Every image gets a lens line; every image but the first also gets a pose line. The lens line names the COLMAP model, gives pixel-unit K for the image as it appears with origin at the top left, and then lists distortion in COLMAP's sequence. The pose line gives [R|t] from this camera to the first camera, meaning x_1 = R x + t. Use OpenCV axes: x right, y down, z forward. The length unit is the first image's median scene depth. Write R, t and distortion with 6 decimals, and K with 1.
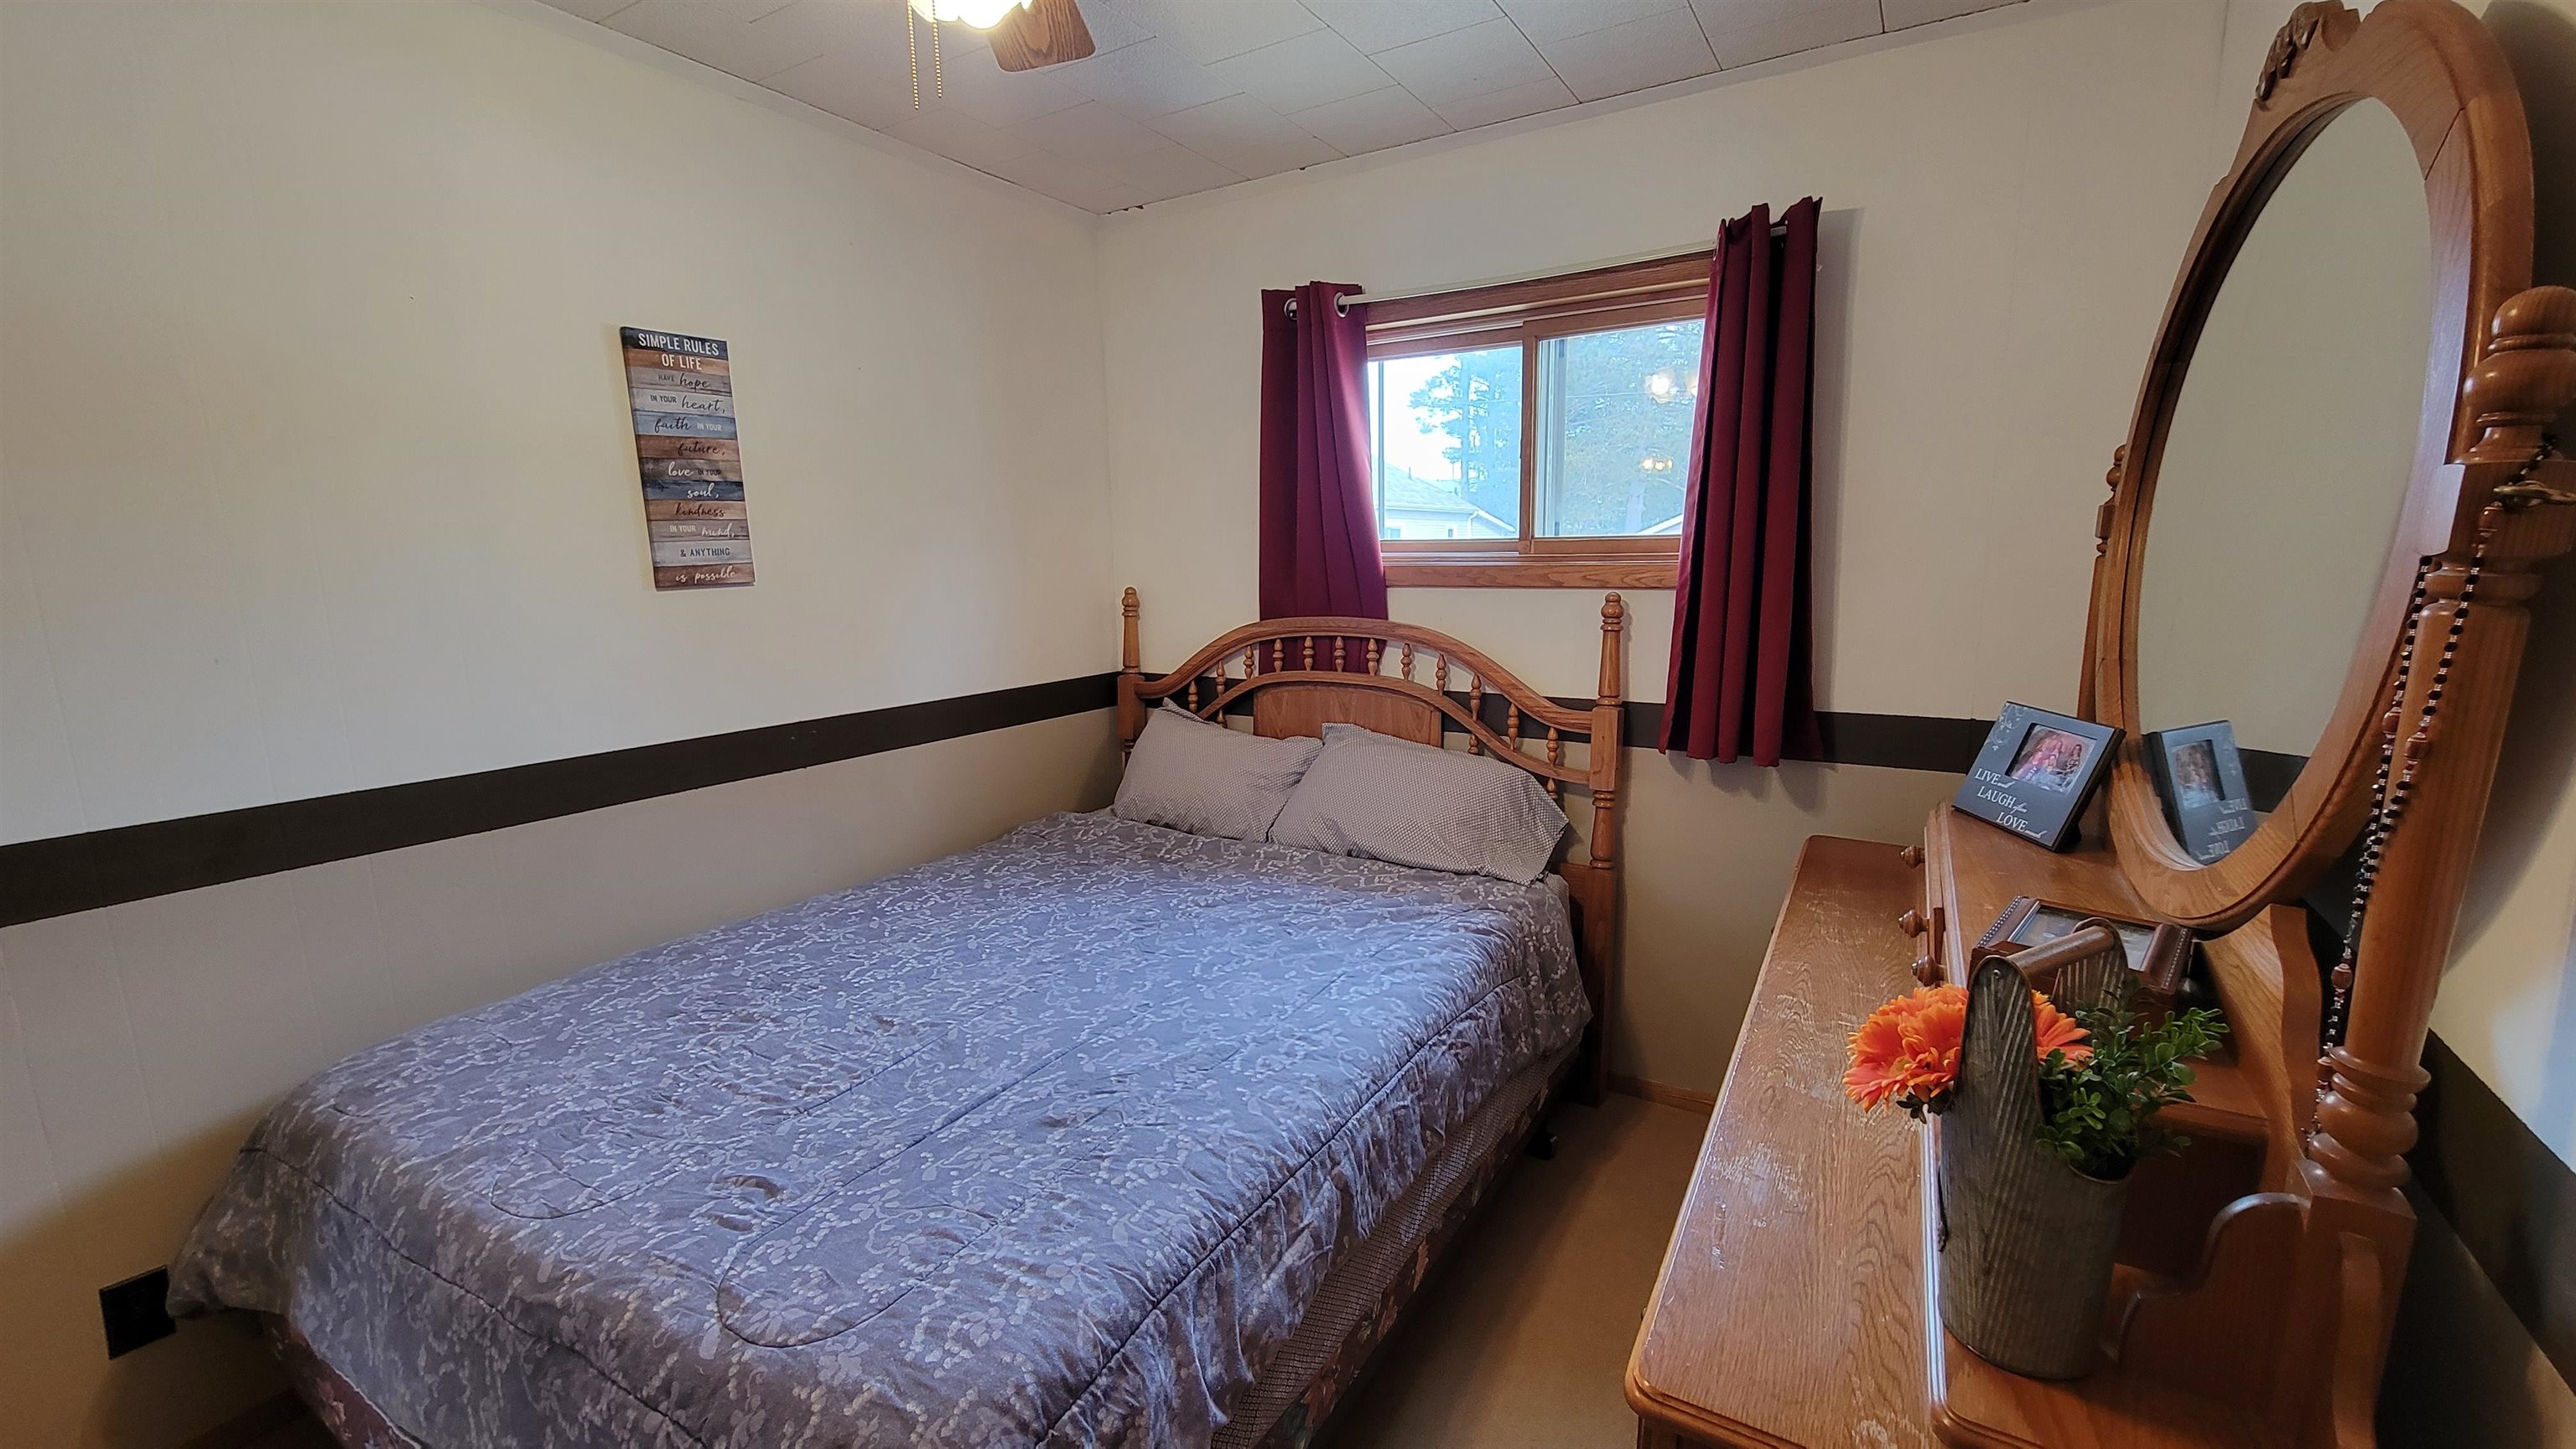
lens RADIAL K [[1047.2, 0, 1315.1], [0, 1047.2, 732.6], [0, 0, 1]] dist [0.000125, -0.000405]
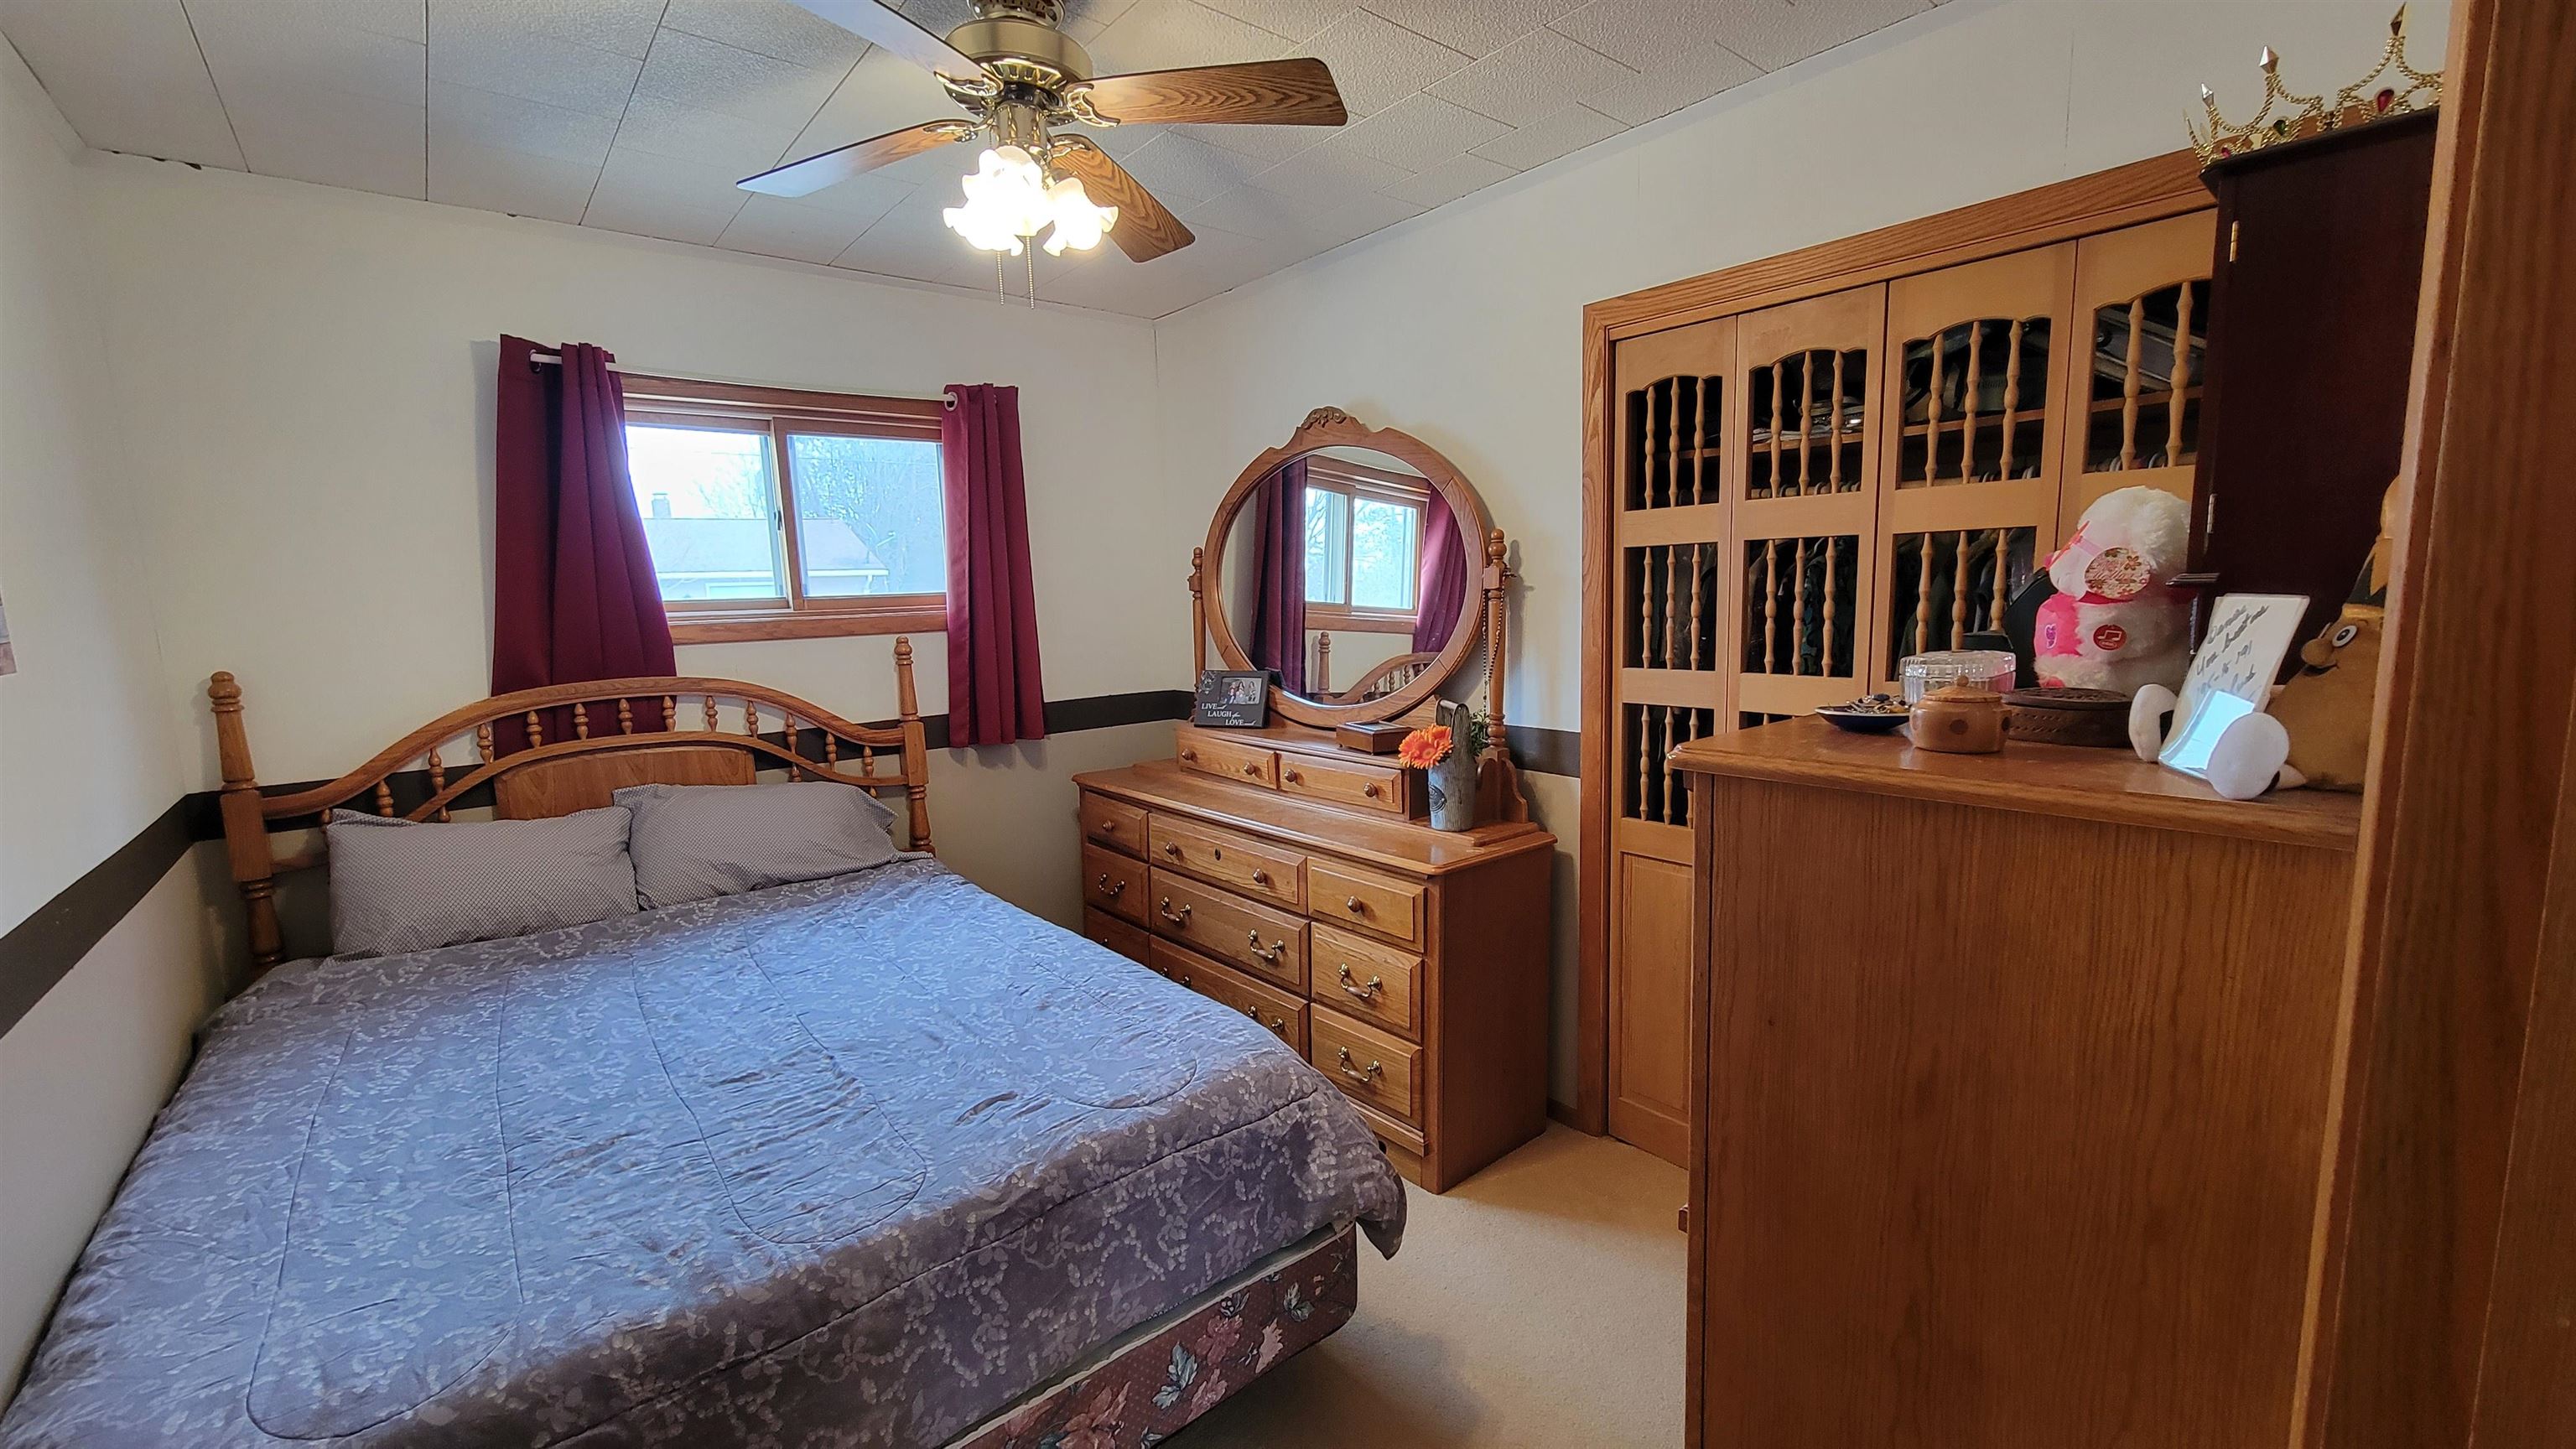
lens RADIAL K [[1047.2, 0, 1315.1], [0, 1047.2, 732.6], [0, 0, 1]] dist [0.000125, -0.000405]
pose [[0.323088, -0.128756, 0.937569, -0.742503], [0.189225, 0.979485, 0.069305, -0.006347], [-0.927258, 0.155020, 0.340823, 0.073126]]
